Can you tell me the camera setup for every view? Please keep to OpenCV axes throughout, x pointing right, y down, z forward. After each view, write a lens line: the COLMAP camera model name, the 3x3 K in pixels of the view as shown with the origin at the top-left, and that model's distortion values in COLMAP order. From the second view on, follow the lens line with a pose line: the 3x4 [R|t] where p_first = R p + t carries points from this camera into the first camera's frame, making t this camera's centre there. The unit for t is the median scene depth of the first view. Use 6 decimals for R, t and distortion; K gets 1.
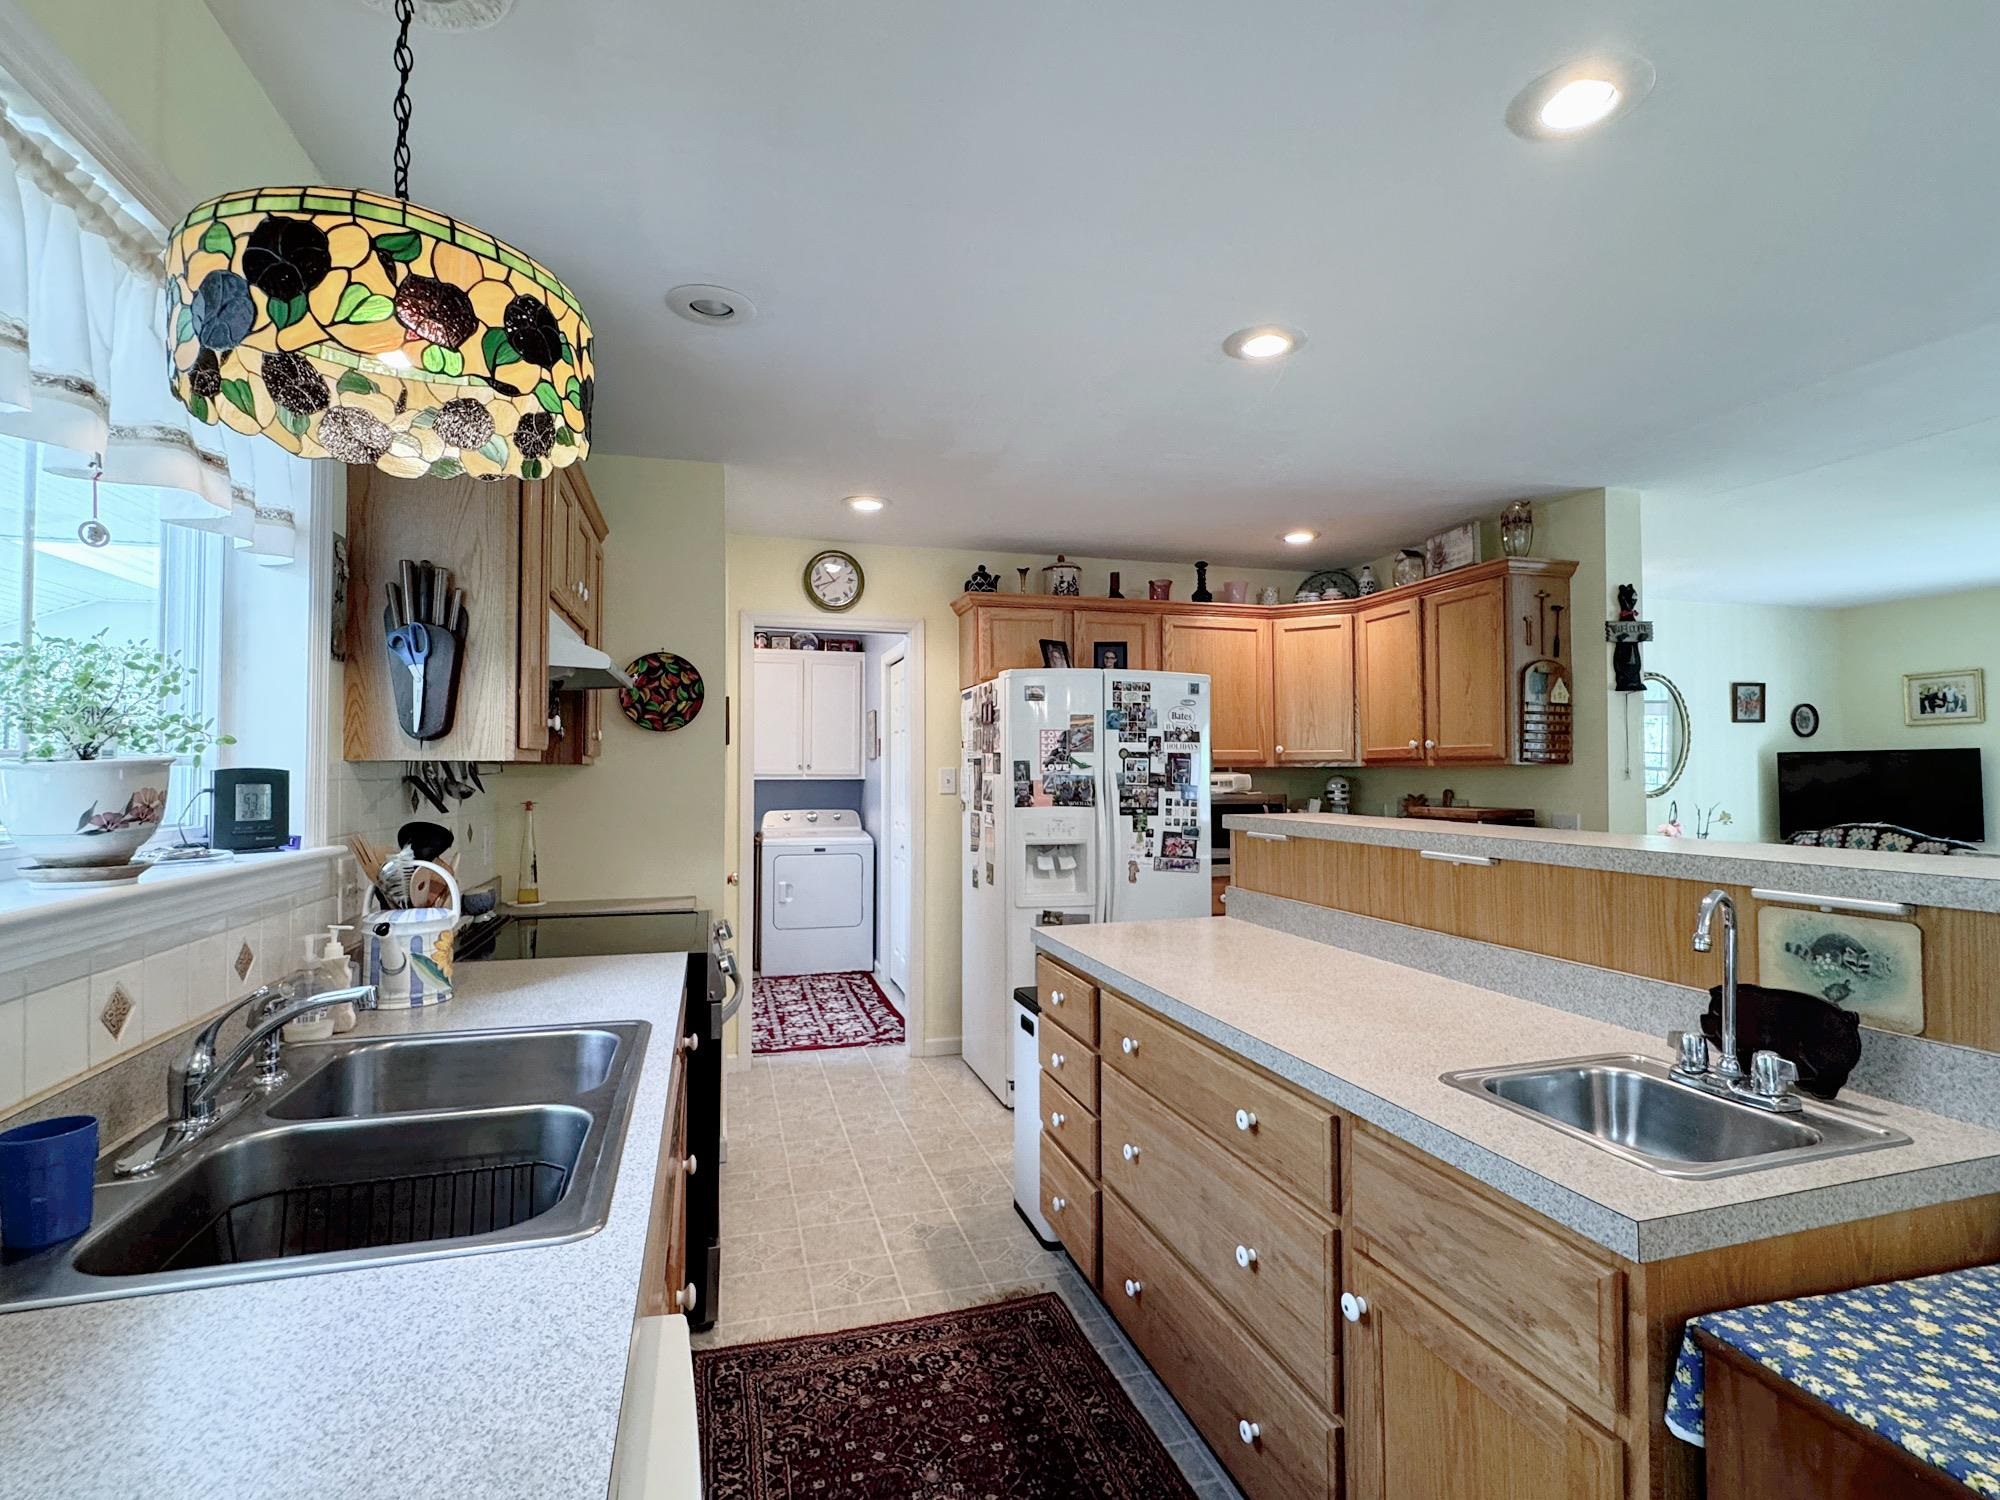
lens RADIAL K [[967.8, 0, 997.8], [0, 967.8, 748.2], [0, 0, 1]] dist [-0.004710, 0.001255]
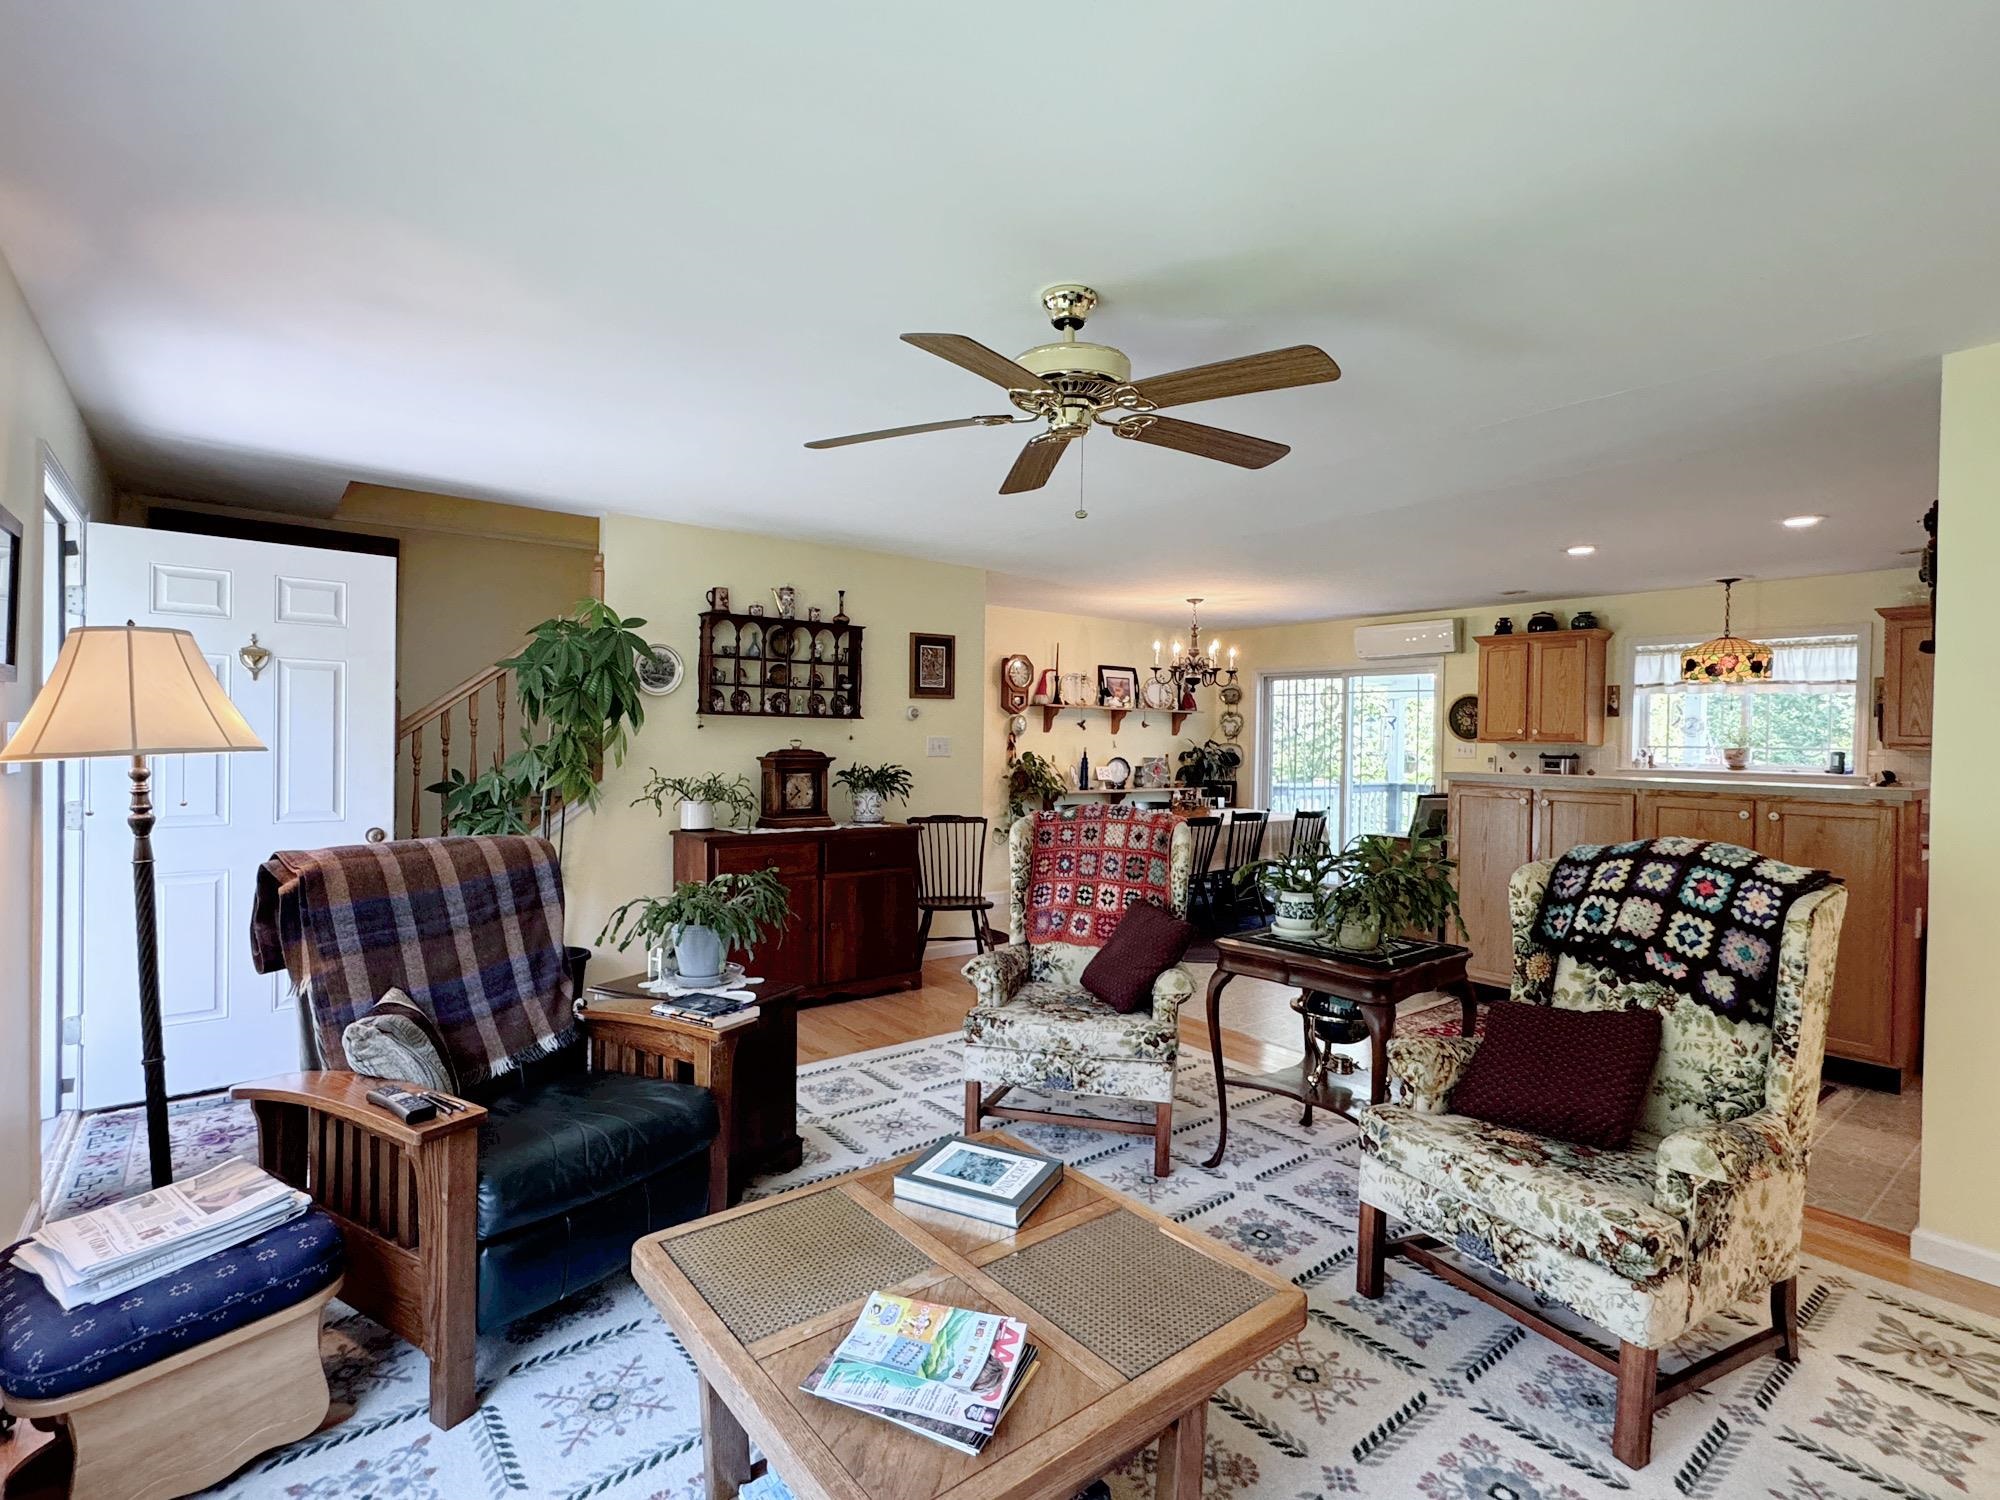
lens RADIAL K [[967.8, 0, 996.7], [0, 967.8, 748.4], [0, 0, 1]] dist [-0.004710, 0.001255]
pose [[-0.928269, -0.005462, -0.371870, 1.443713], [-0.003280, 0.999973, -0.006501, 0.017844], [0.371895, -0.004815, -0.928262, 1.300437]]
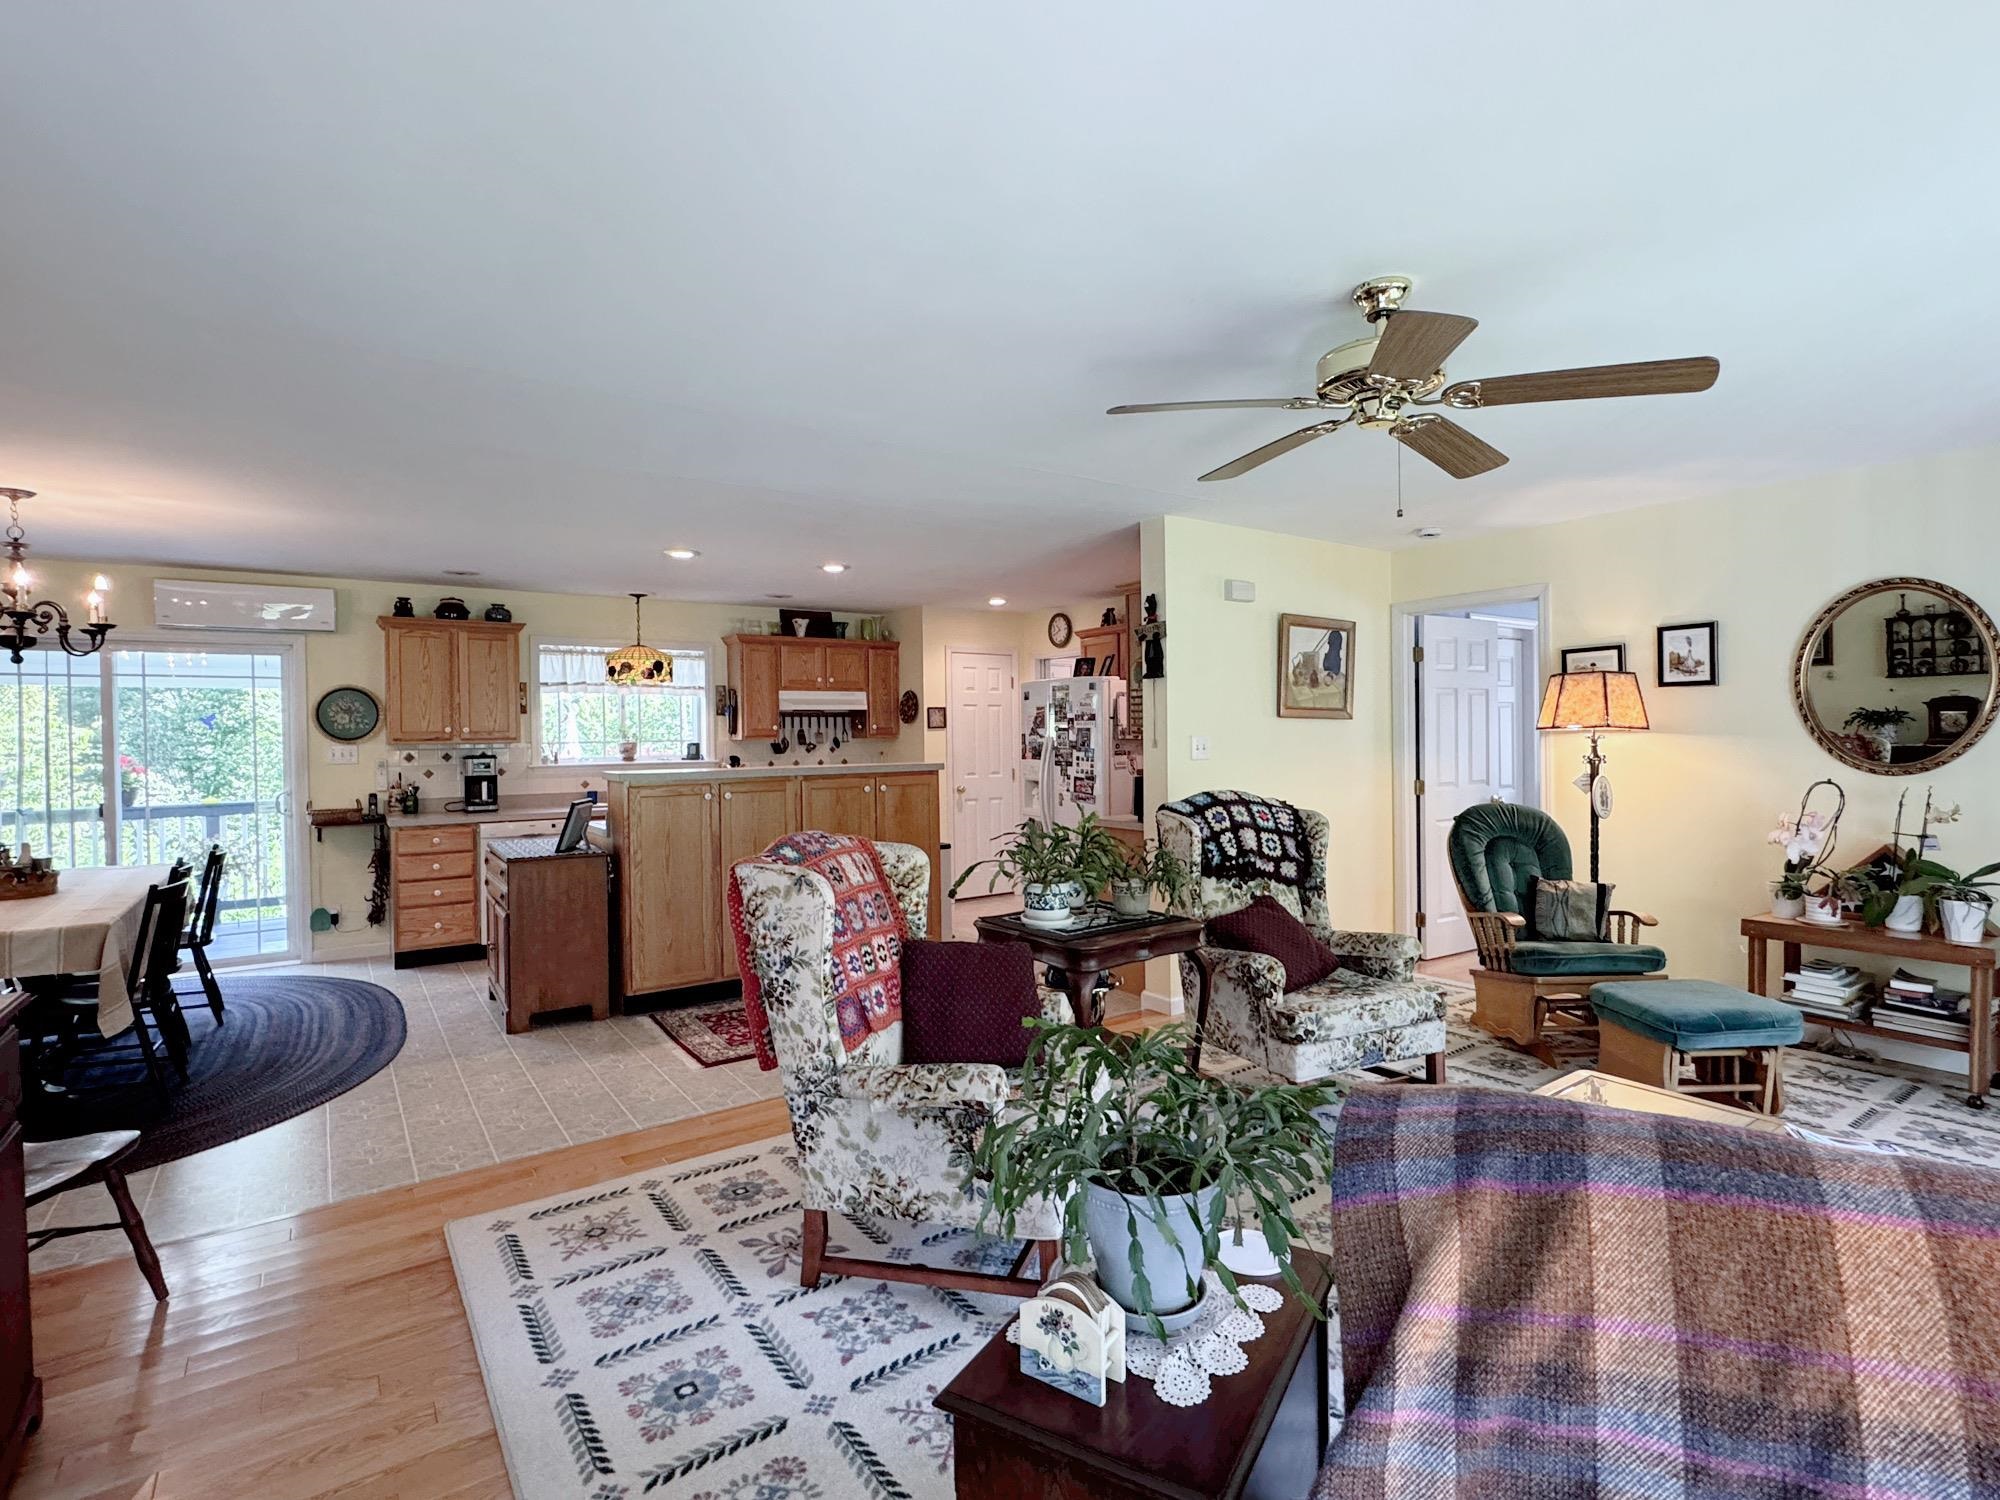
lens RADIAL K [[967.8, 0, 993.9], [0, 967.8, 750.5], [0, 0, 1]] dist [-0.004710, 0.001255]
pose [[0.317926, 0.012701, -0.948030, 1.667861], [0.034773, 0.999081, 0.025046, -0.002921], [0.947478, -0.040929, 0.317192, 0.360720]]
